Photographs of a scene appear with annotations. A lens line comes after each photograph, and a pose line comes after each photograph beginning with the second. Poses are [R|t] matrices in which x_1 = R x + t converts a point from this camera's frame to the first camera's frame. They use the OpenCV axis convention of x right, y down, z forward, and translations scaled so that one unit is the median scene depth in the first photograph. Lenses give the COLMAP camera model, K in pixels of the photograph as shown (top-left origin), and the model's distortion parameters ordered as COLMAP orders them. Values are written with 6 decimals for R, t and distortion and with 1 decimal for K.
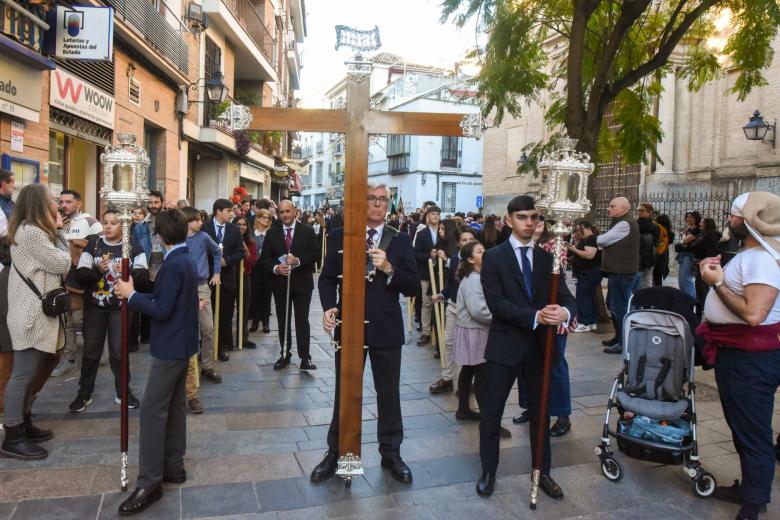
lens RADIAL K [[630.3, 0, 390.3], [0, 630.3, 237.3], [0, 0, 1]] dist [0.000362, 0.001927]
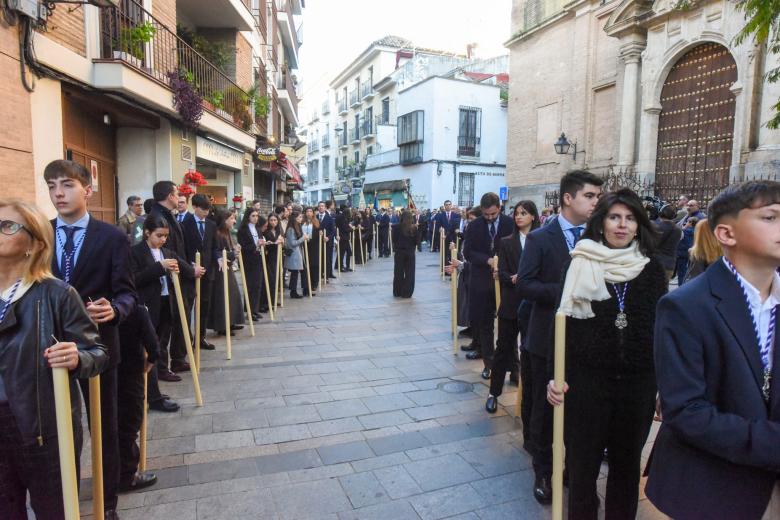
lens RADIAL K [[555.0, 0, 387.6], [0, 555.0, 268.3], [0, 0, 1]] dist [0.000029, 0.001467]
pose [[0.999830, -0.013404, -0.012646, -0.012395], [0.014251, 0.997482, 0.069473, -0.007649], [0.011683, -0.069641, 0.997504, 0.201778]]
